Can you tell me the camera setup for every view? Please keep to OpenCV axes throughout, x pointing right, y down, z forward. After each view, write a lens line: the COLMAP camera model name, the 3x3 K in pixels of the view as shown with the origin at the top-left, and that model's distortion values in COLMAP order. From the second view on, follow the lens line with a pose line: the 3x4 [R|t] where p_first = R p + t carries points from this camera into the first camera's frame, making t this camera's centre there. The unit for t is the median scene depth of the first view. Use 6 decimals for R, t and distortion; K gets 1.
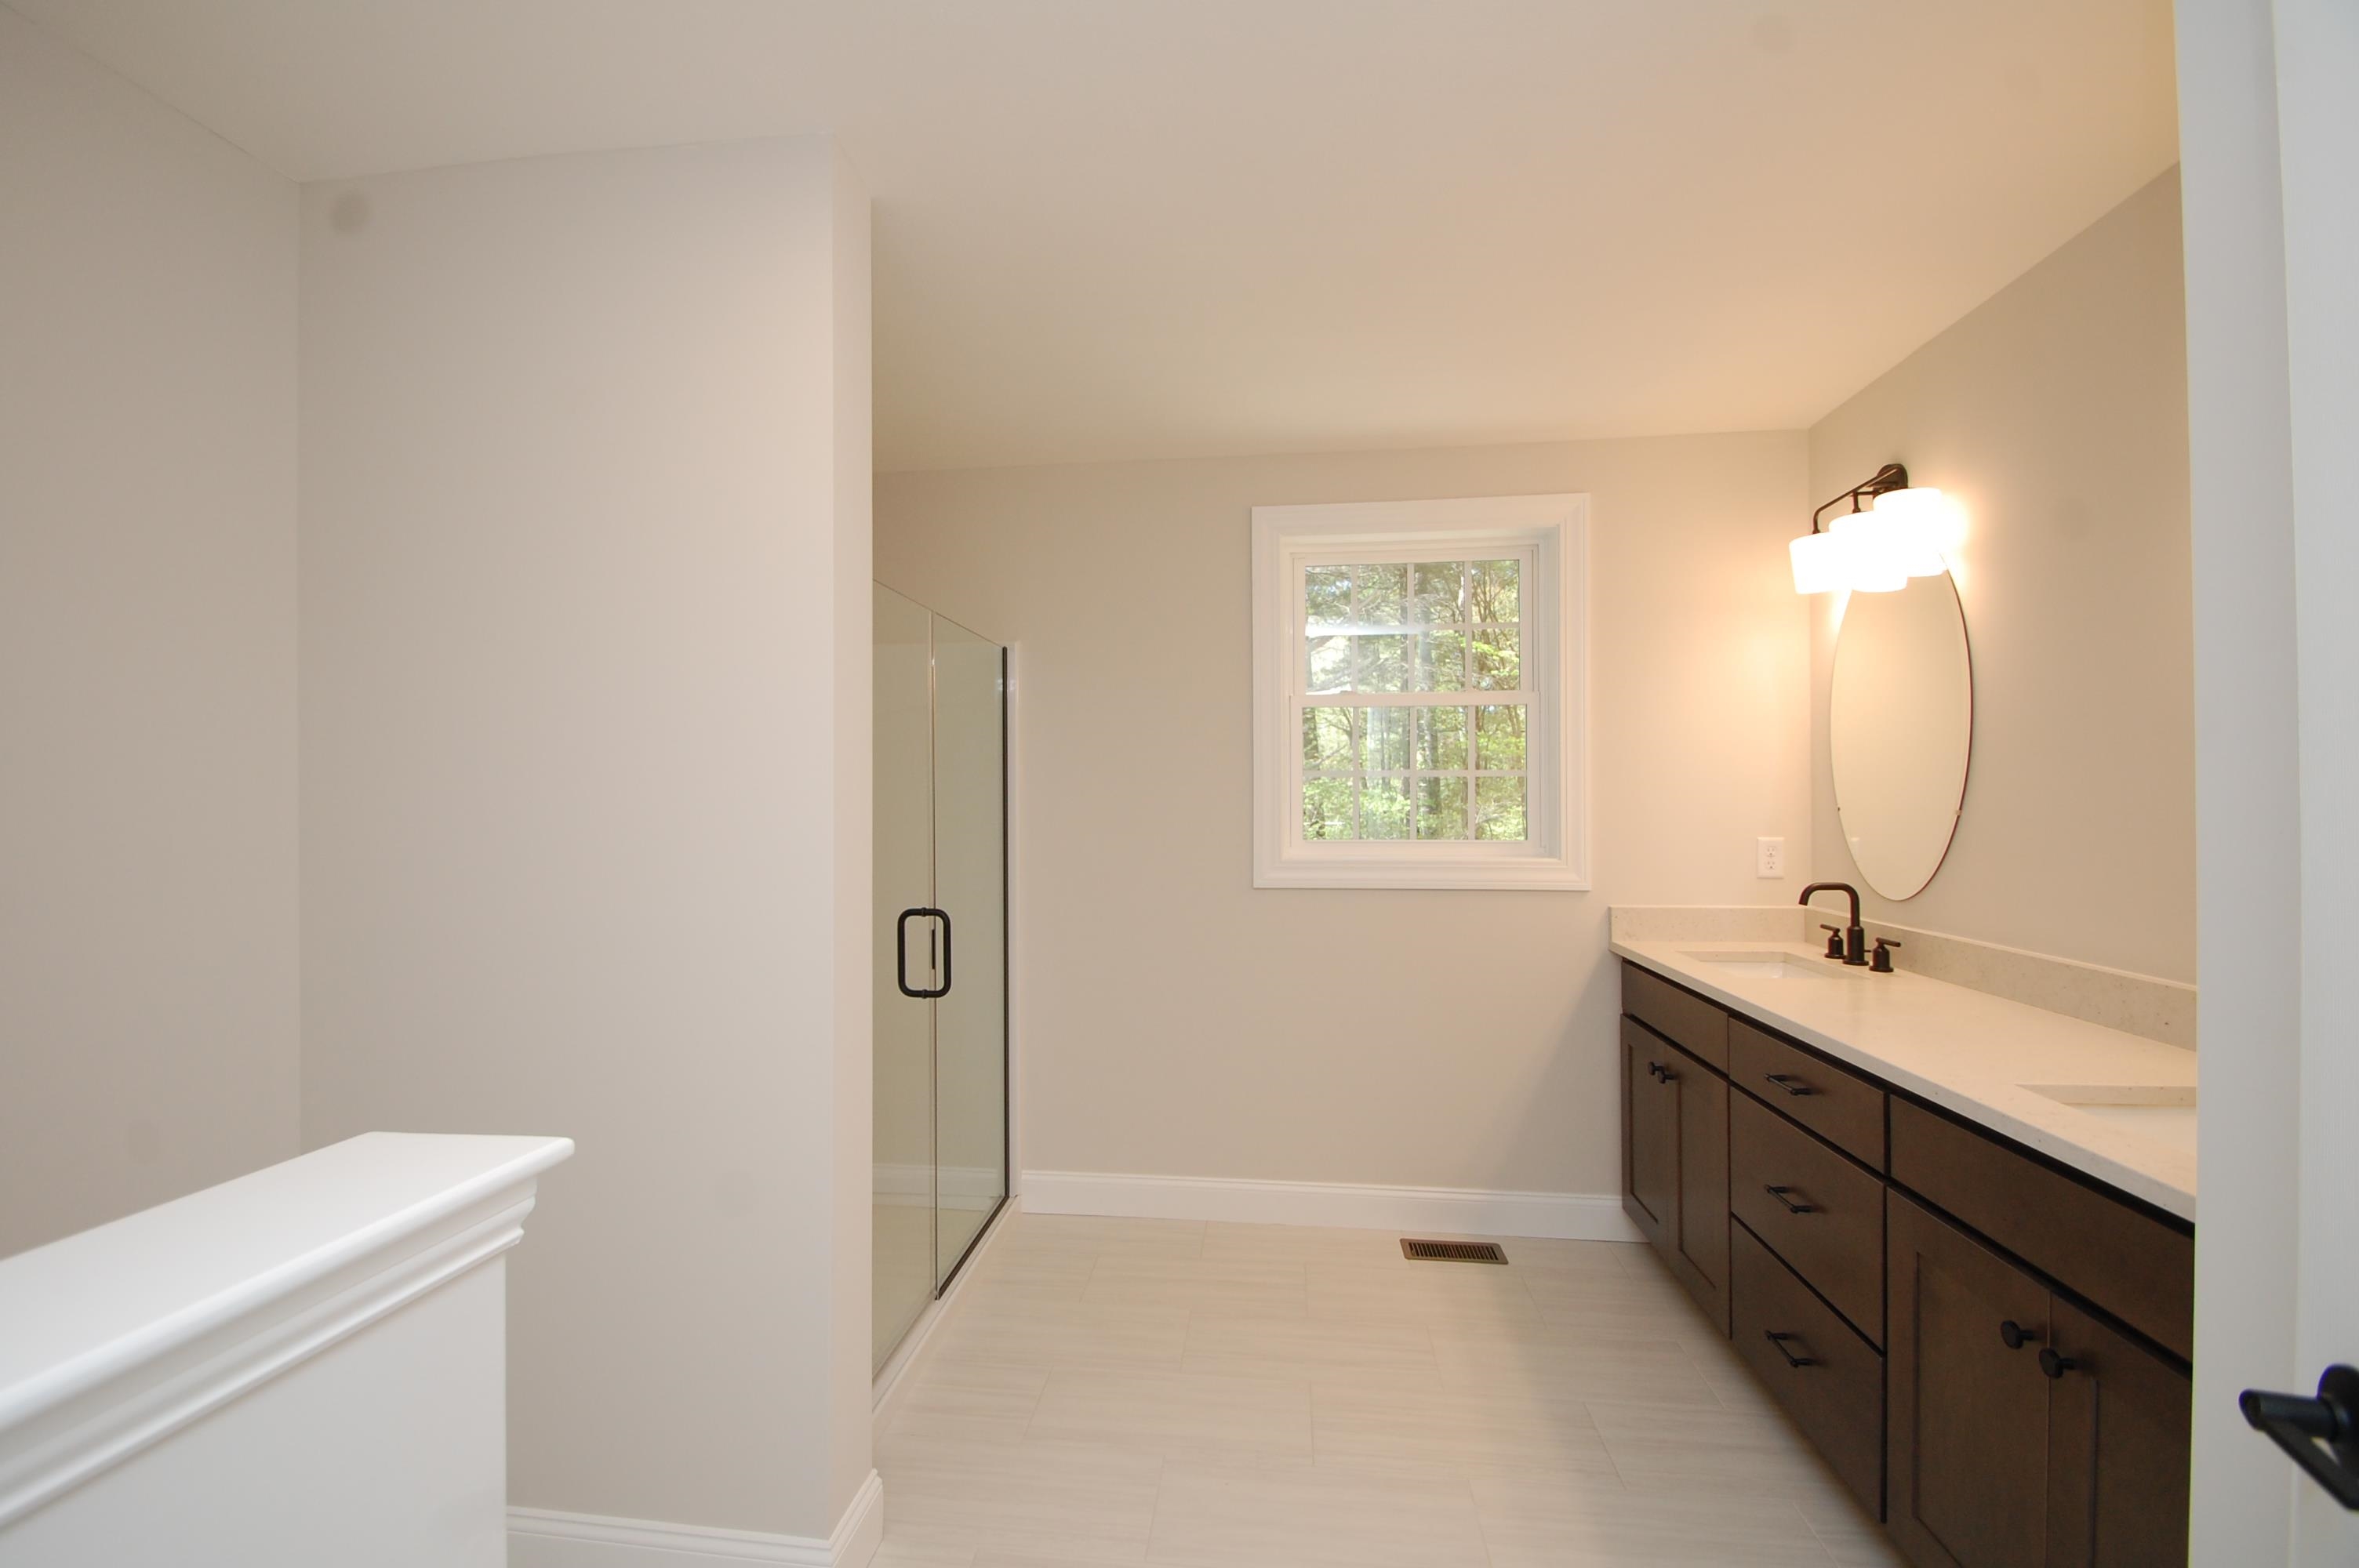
lens RADIAL K [[1055.2, 0, 1174.0], [0, 1055.2, 799.5], [0, 0, 1]] dist [0.002101, 0.000121]
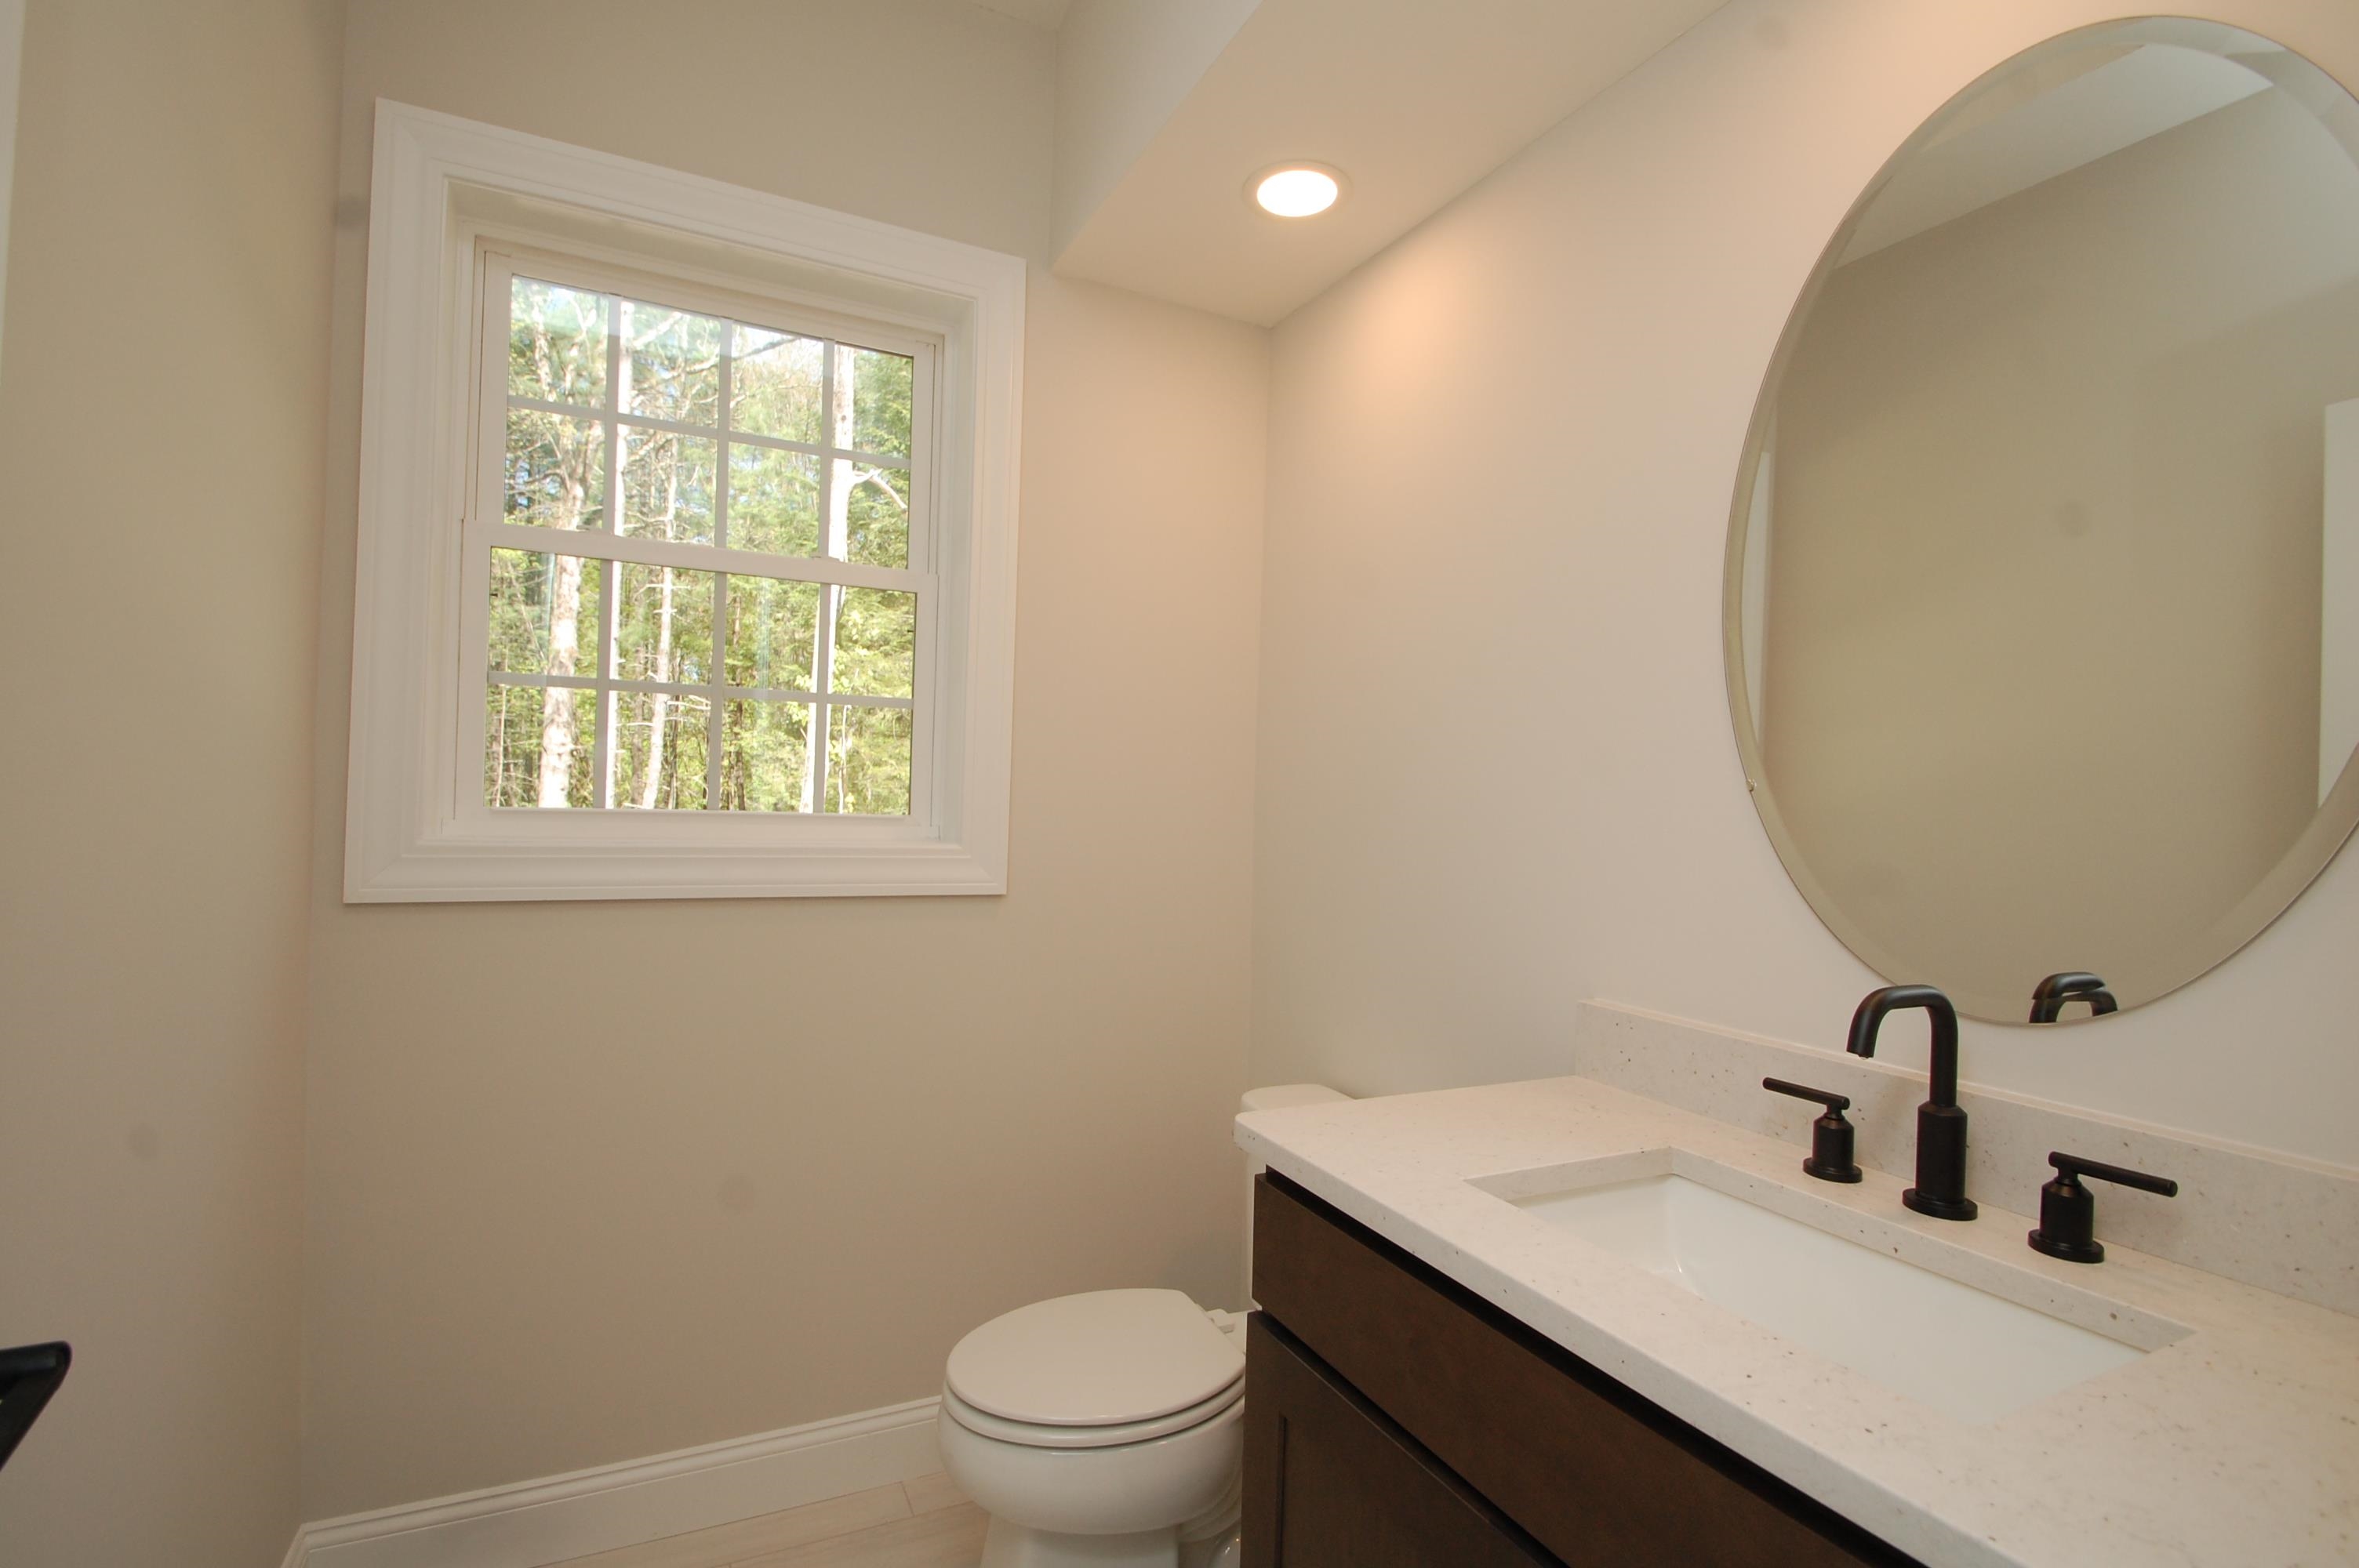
lens RADIAL K [[1081.2, 0, 1164.8], [0, 1081.2, 789.3], [0, 0, 1]] dist [0.000751, -0.005975]
pose [[0.819803, 0.051354, 0.570339, 0.222582], [-0.056273, 0.998375, -0.009008, 0.032794], [-0.569875, -0.024710, 0.821360, 0.851559]]
